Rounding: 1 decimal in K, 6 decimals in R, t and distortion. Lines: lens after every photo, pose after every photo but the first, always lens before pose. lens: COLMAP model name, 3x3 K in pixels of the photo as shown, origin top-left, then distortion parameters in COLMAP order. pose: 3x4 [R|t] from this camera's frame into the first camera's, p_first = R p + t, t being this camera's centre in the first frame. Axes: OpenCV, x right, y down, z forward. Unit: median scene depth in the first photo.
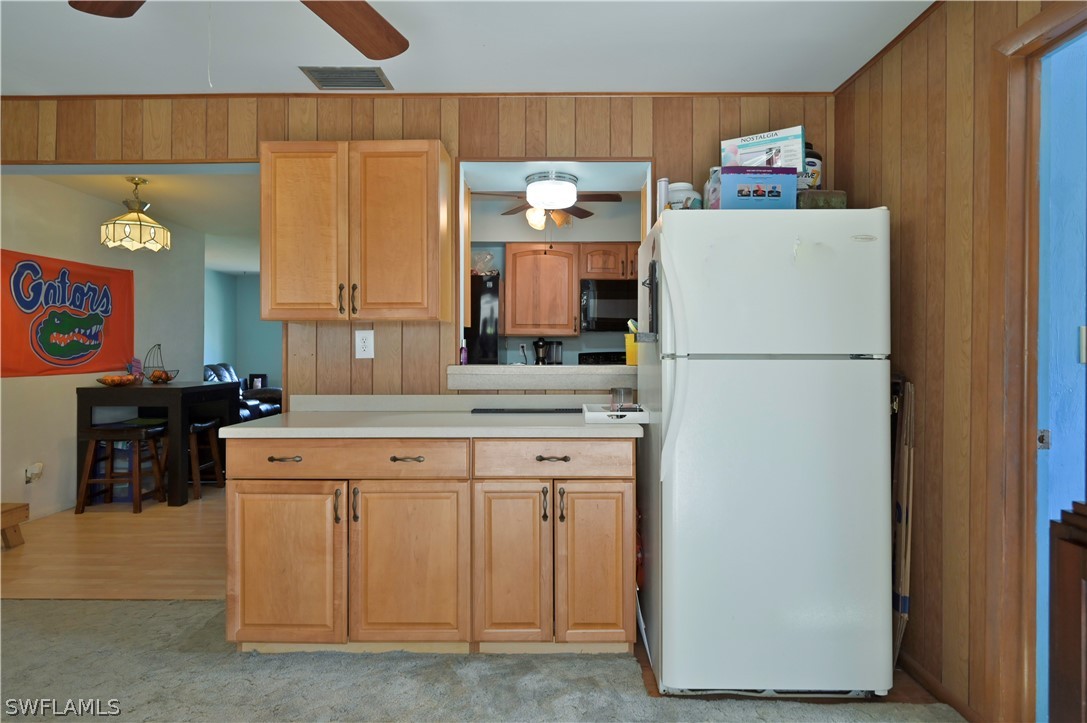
lens RADIAL K [[603.3, 0, 549.3], [0, 603.3, 351.5], [0, 0, 1]] dist [0.002290, 0.000558]
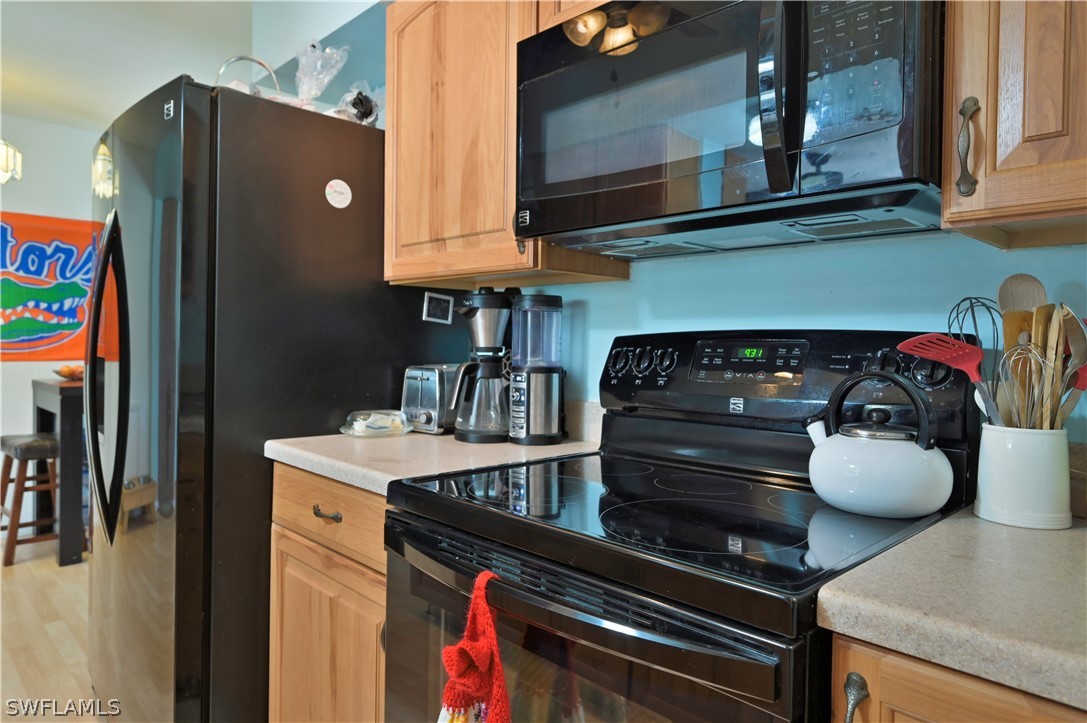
lens RADIAL K [[690.5, 0, 545.3], [0, 690.5, 356.4], [0, 0, 1]] dist [0.003418, 0.001047]
pose [[0.692224, 0.019317, -0.721424, 0.289409], [-0.018357, 0.999790, 0.009156, 0.010726], [0.721449, 0.006905, 0.692433, 0.843360]]
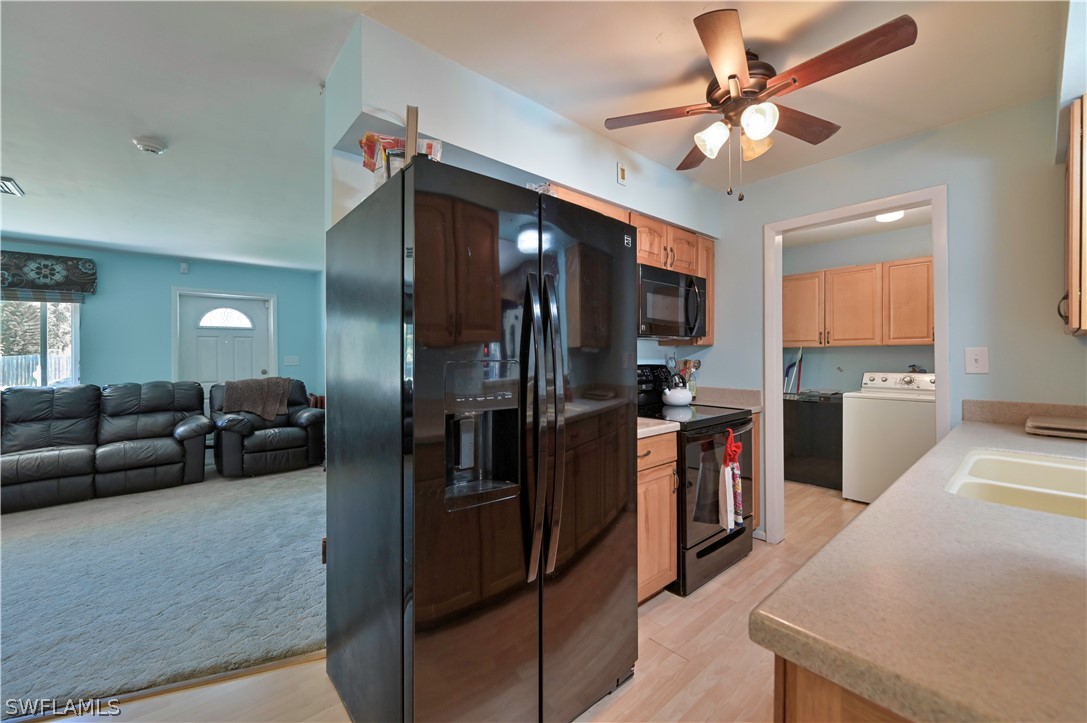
lens RADIAL K [[427.4, 0, 543.7], [0, 427.4, 359.1], [0, 0, 1]] dist [-0.001453, -0.000065]
pose [[0.756554, -0.012565, 0.653810, -0.373619], [0.010911, 0.999919, 0.006590, -0.012585], [-0.653840, 0.002148, 0.756630, 0.729681]]
